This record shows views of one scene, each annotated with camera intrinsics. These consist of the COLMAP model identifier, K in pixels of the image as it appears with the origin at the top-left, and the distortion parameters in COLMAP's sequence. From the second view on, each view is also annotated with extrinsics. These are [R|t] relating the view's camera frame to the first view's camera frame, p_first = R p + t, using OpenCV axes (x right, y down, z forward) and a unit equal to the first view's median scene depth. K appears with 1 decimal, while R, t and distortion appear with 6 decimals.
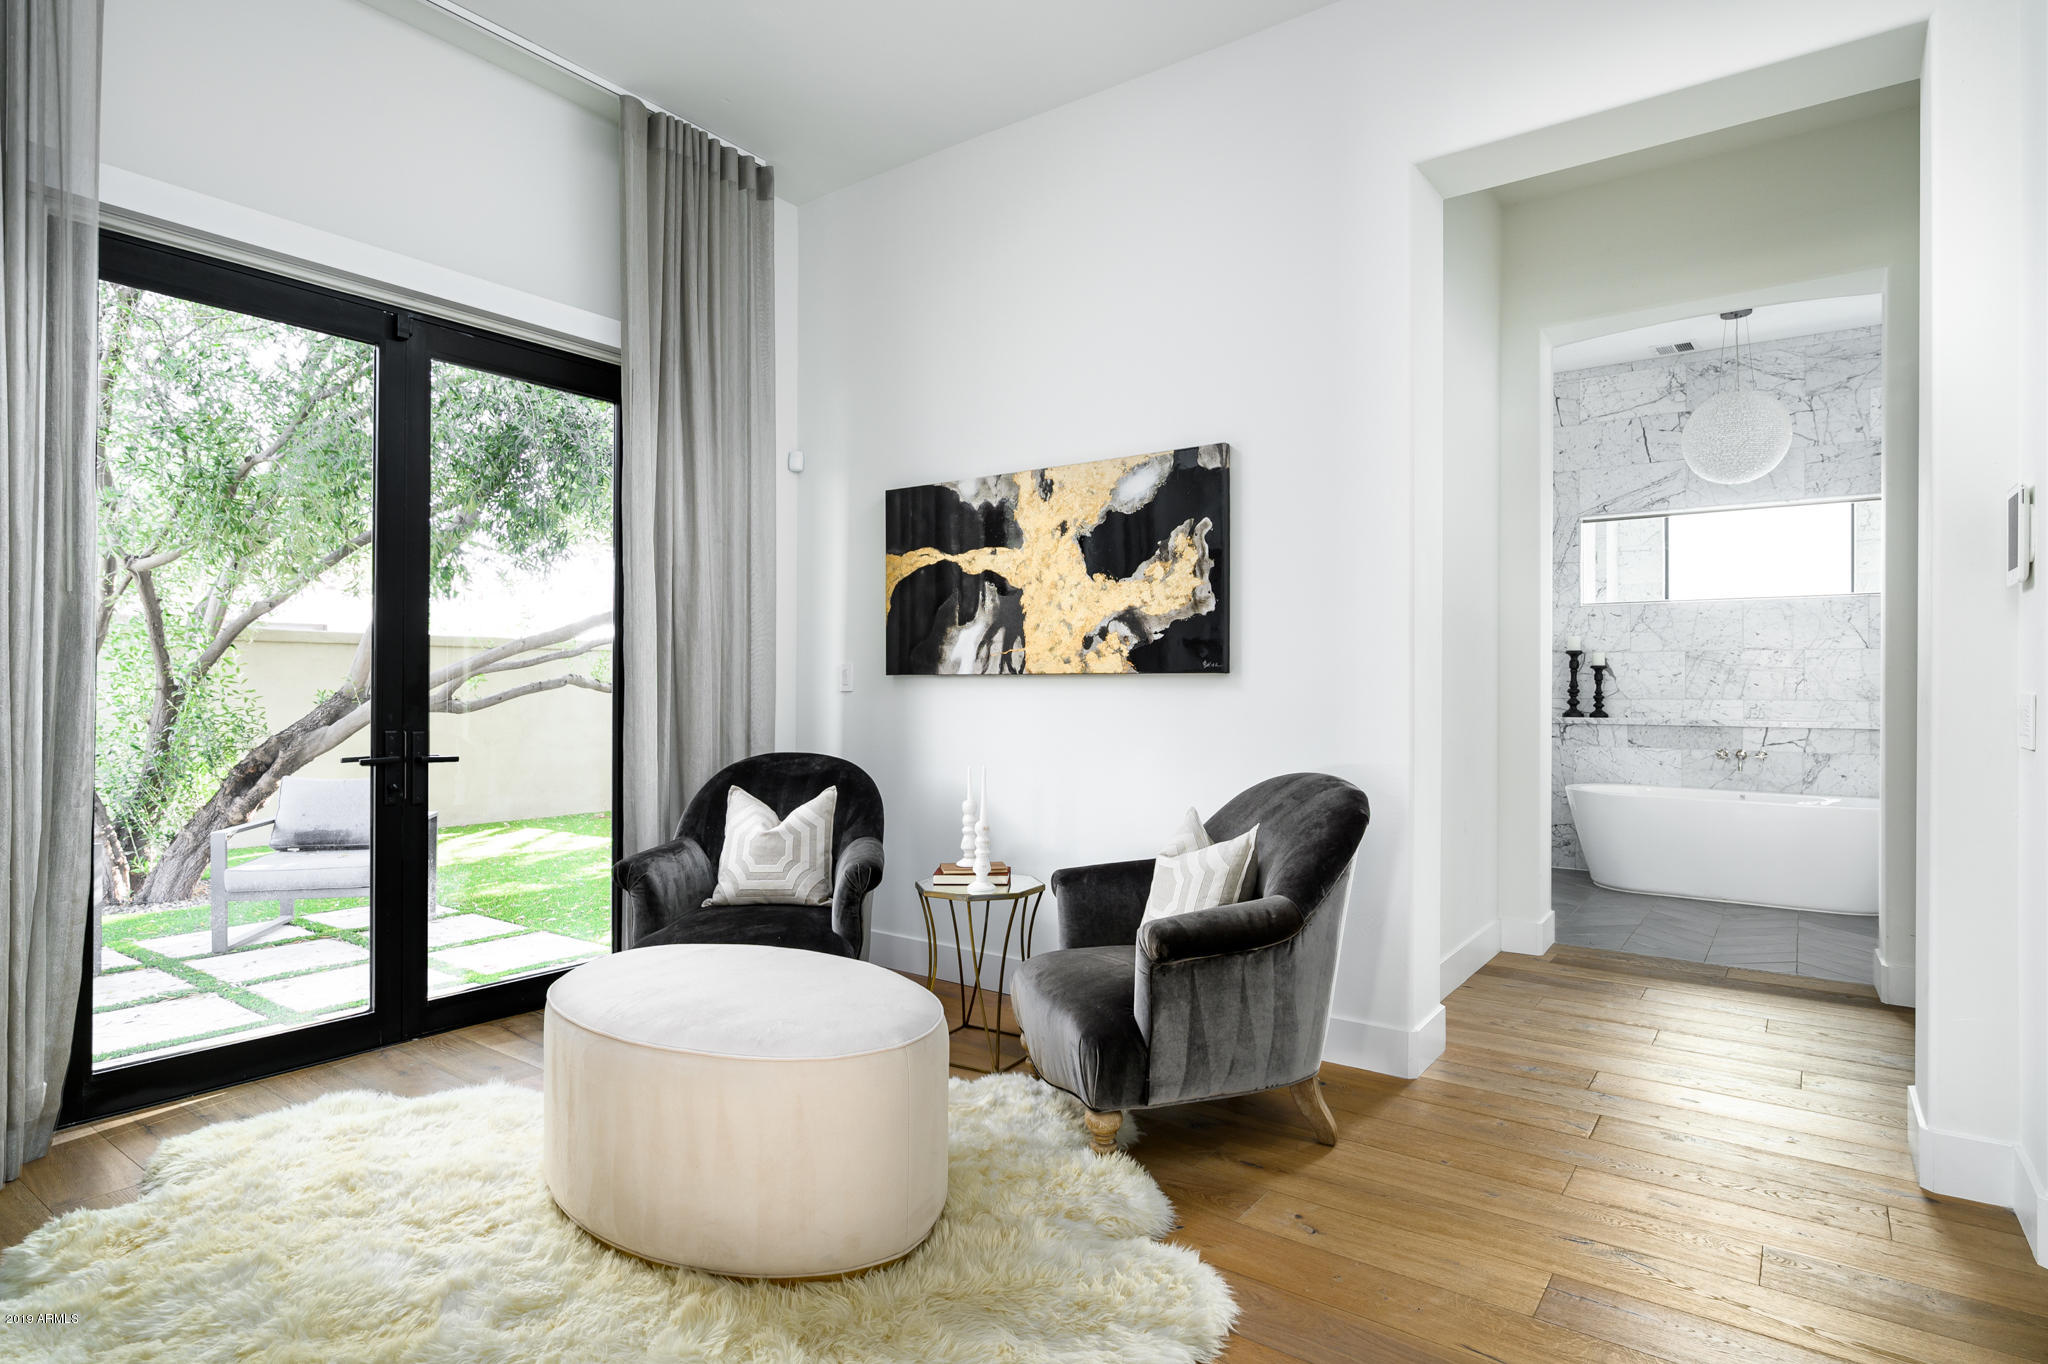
lens RADIAL K [[1079.6, 0, 1023.4], [0, 1079.6, 679.3], [0, 0, 1]] dist [0.001570, -0.000277]
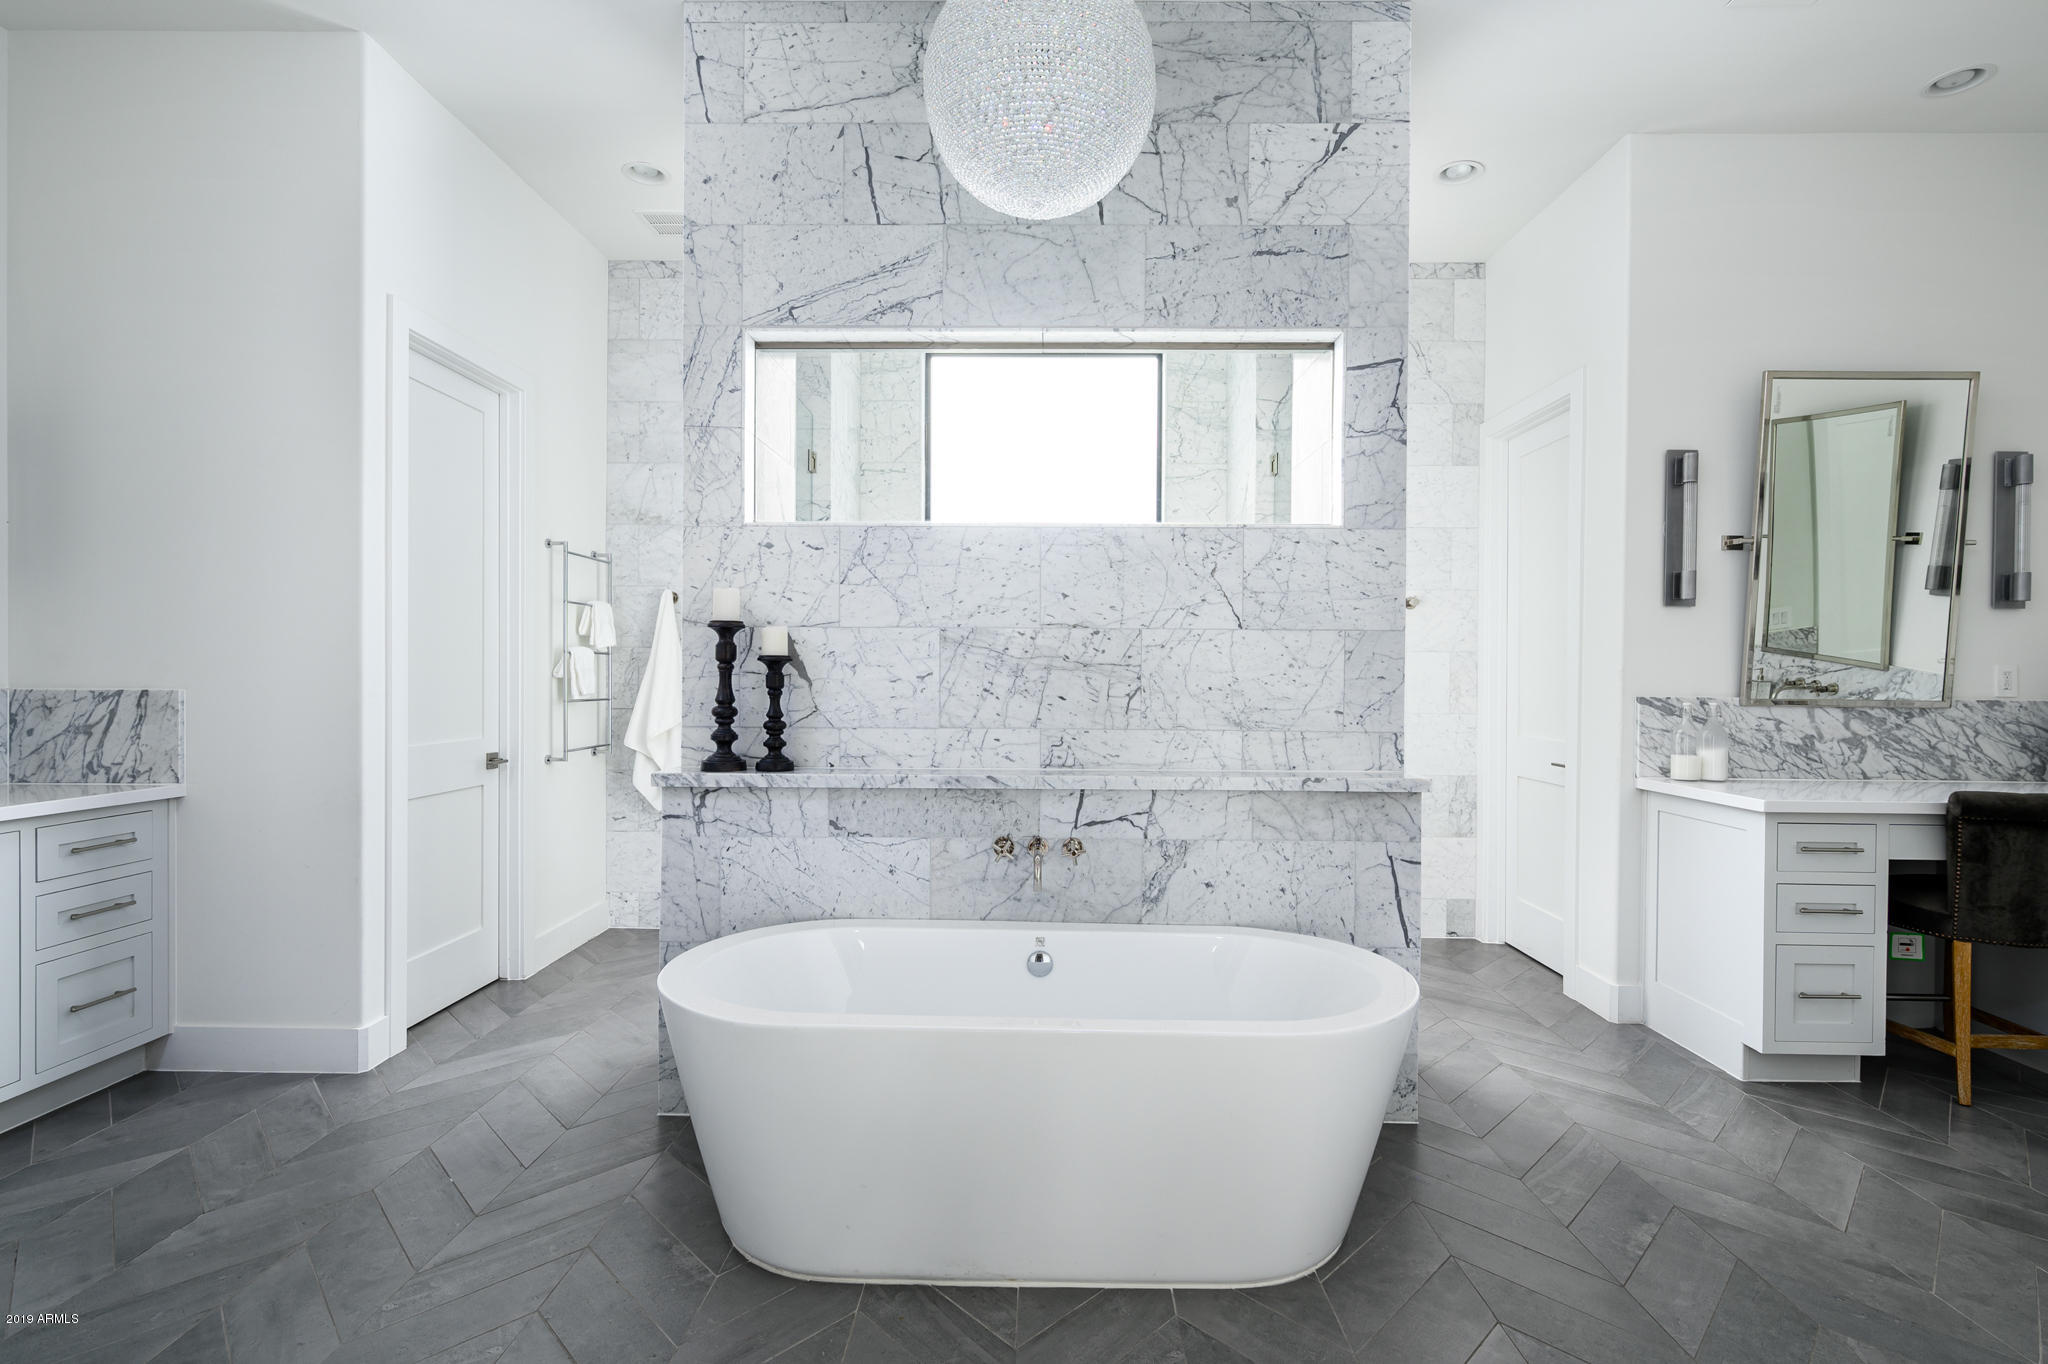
lens RADIAL K [[930.7, 0, 1023.4], [0, 930.7, 679.5], [0, 0, 1]] dist [-0.000255, 0.000007]
pose [[0.817219, -0.001756, 0.576325, 0.403218], [-0.007278, 0.999884, 0.013366, -0.008858], [-0.576281, -0.015117, 0.817111, 0.637995]]
